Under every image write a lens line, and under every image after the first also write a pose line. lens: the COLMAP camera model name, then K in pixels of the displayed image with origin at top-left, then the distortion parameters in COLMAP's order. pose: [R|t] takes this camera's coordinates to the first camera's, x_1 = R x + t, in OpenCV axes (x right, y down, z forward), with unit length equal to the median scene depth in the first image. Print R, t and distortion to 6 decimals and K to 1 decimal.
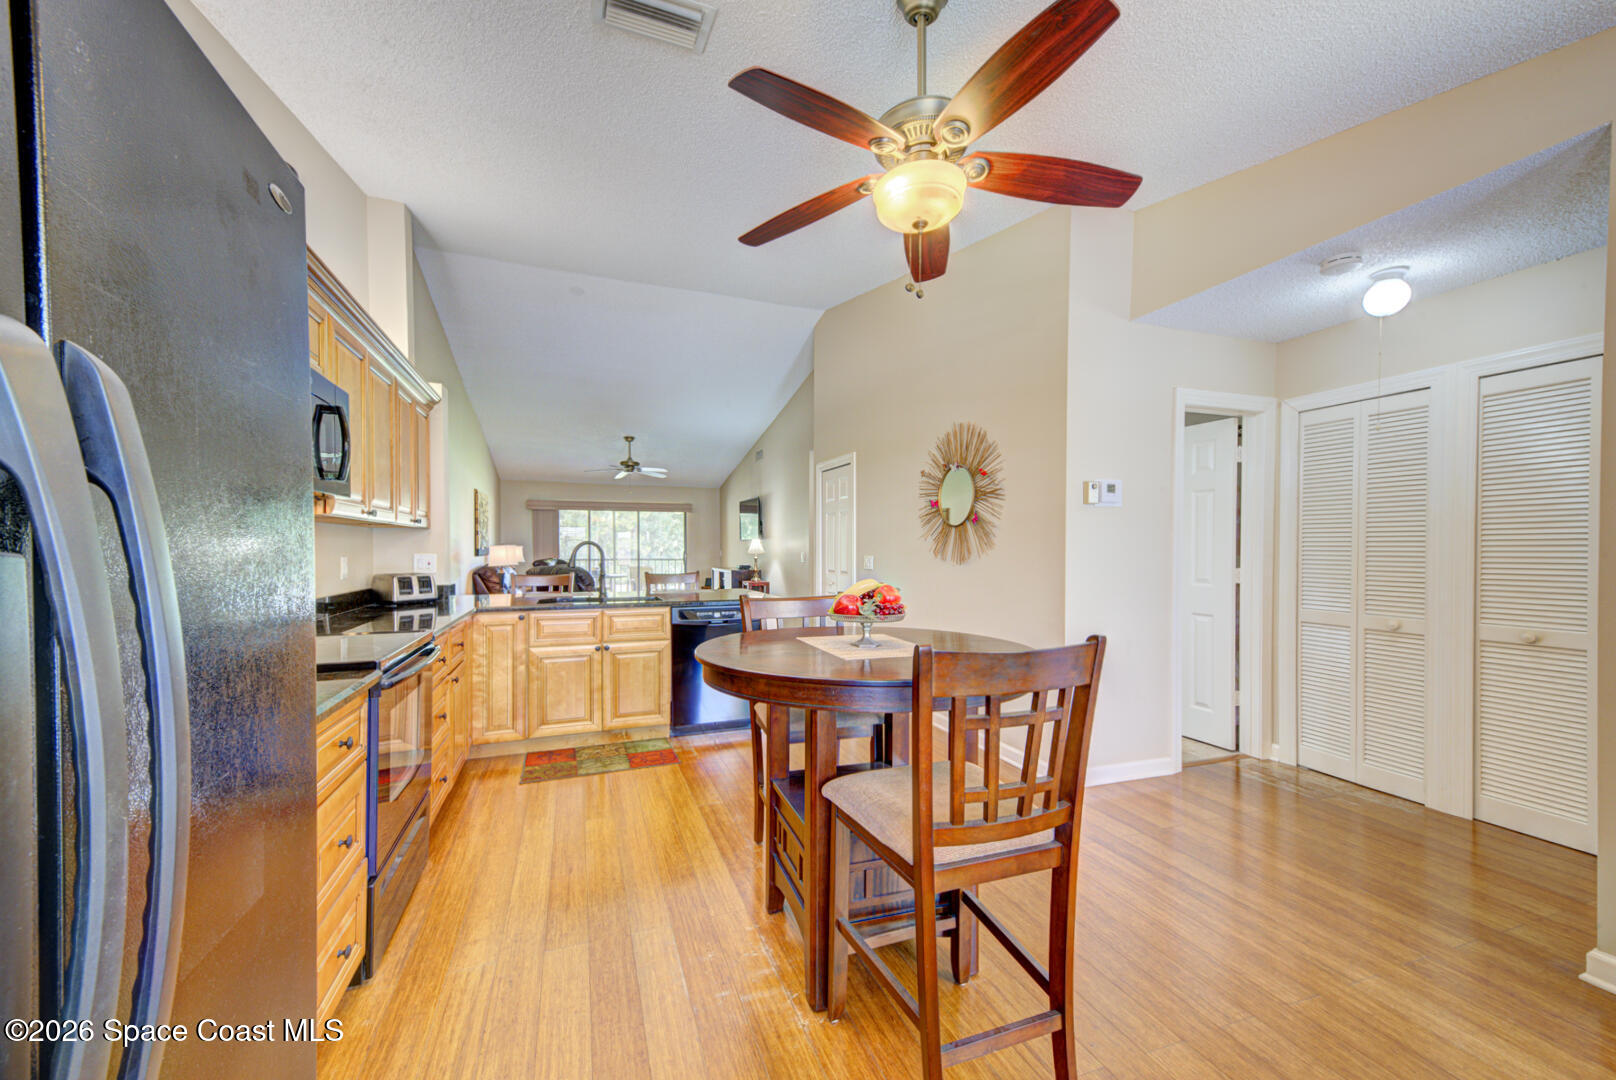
lens RADIAL K [[623.5, 0, 809.3], [0, 623.5, 555.2], [0, 0, 1]] dist [0.028246, 0.000013]
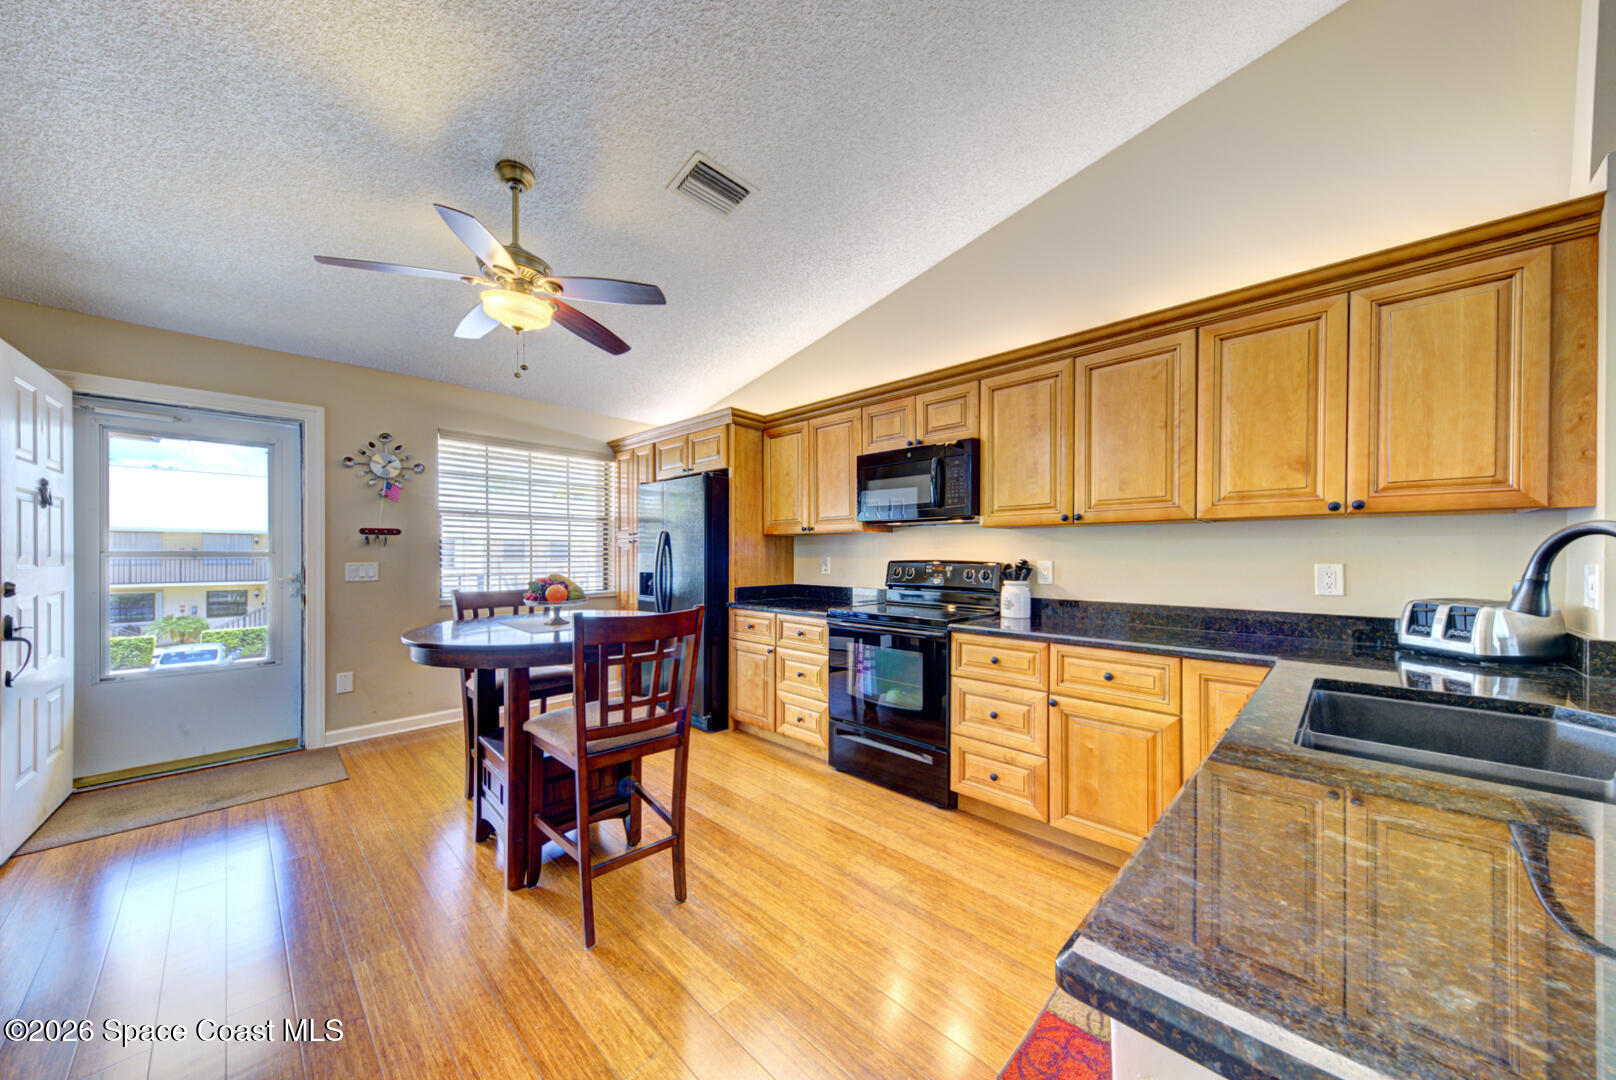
lens RADIAL K [[557.0, 0, 805.0], [0, 557.0, 557.0], [0, 0, 1]] dist [0.025186, -0.005157]
pose [[-0.904495, -0.000068, -0.426484, 0.054719], [-0.006906, 0.999871, 0.014487, -0.008755], [0.426428, 0.016048, -0.904379, 1.120013]]
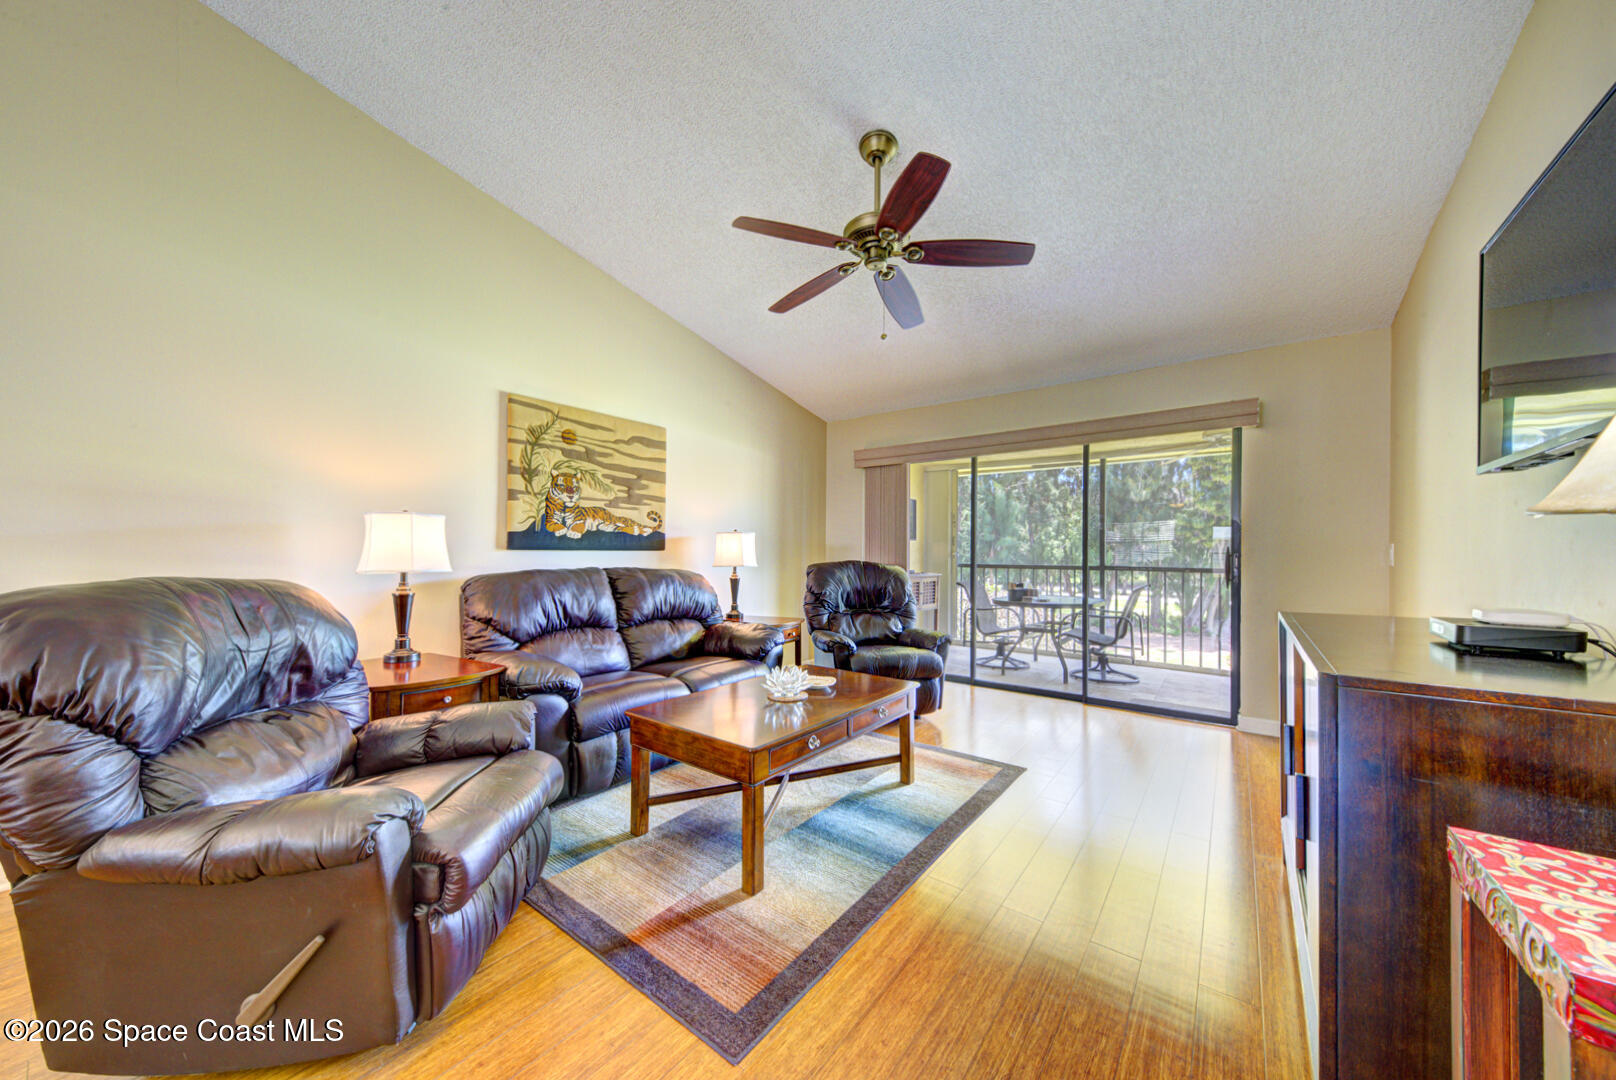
lens RADIAL K [[557.0, 0, 805.0], [0, 557.0, 557.0], [0, 0, 1]] dist [0.025186, -0.005157]
pose [[0.535045, 0.002570, -0.844820, -0.217469], [-0.011552, 0.999924, -0.004275, 0.008743], [0.844745, 0.012047, 0.535034, 2.006744]]
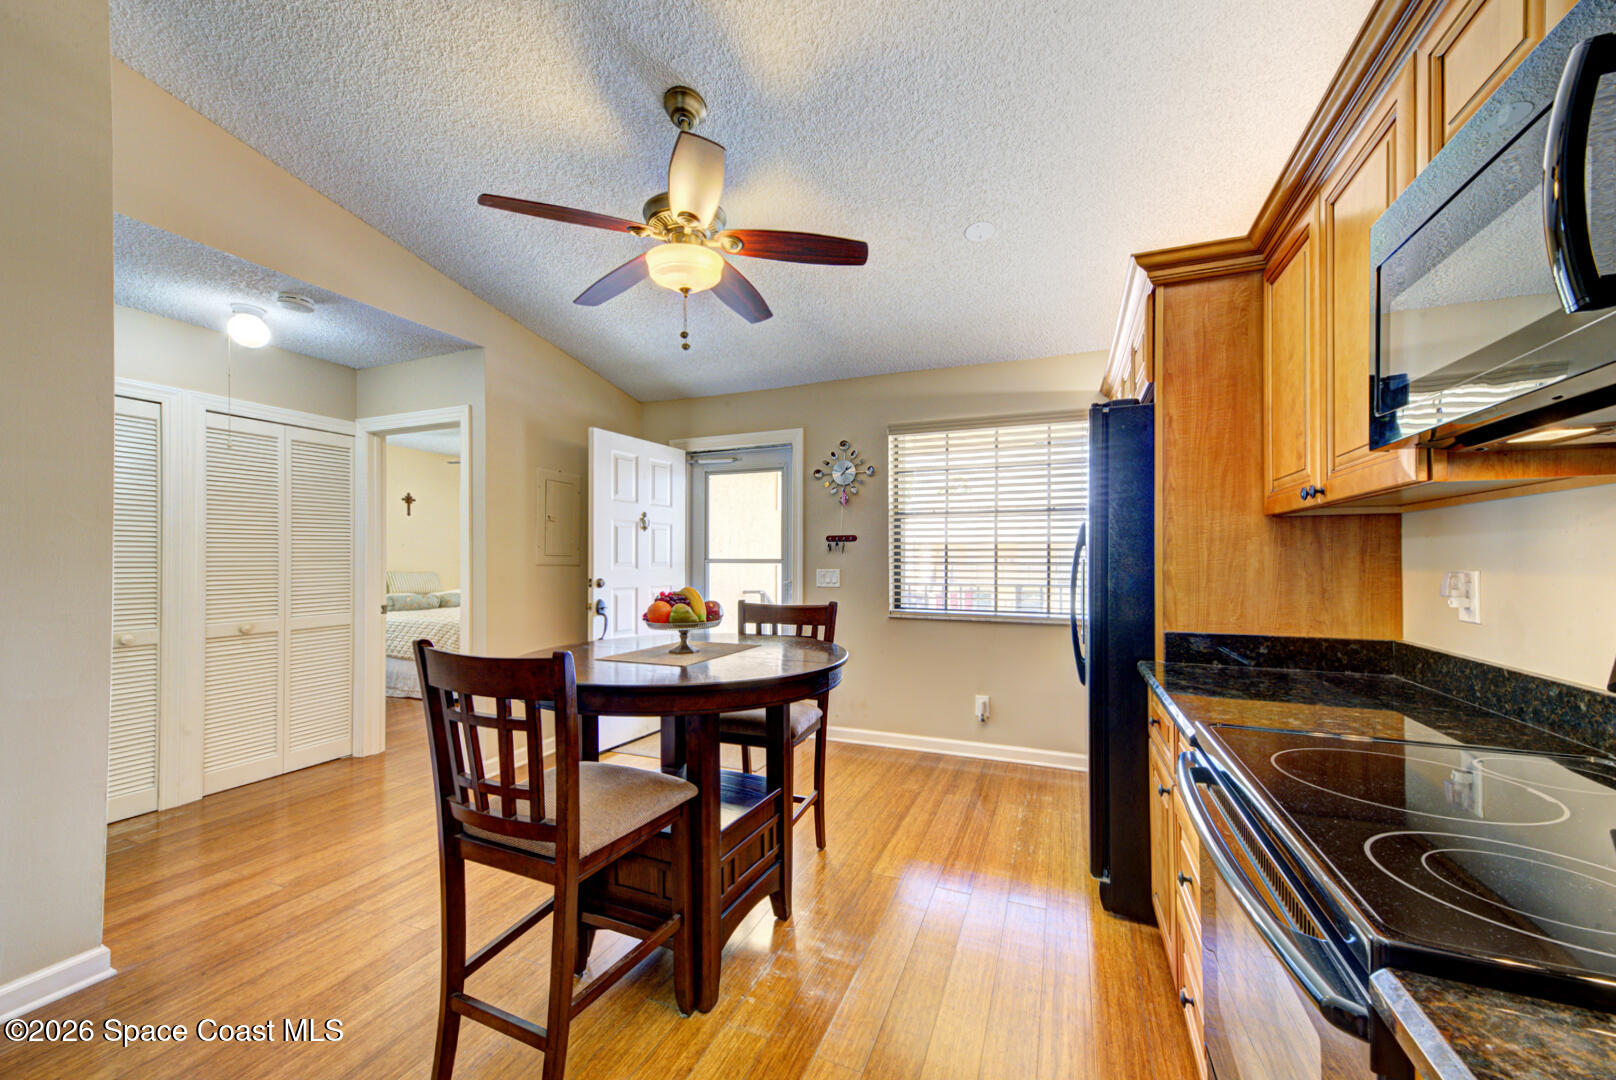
lens RADIAL K [[623.5, 0, 809.3], [0, 623.5, 555.2], [0, 0, 1]] dist [0.028246, 0.000013]
pose [[-0.730131, 0.004579, 0.683292, -0.373840], [0.008017, 0.999966, 0.001865, -0.006871], [-0.683260, 0.006840, -0.730143, 0.782480]]
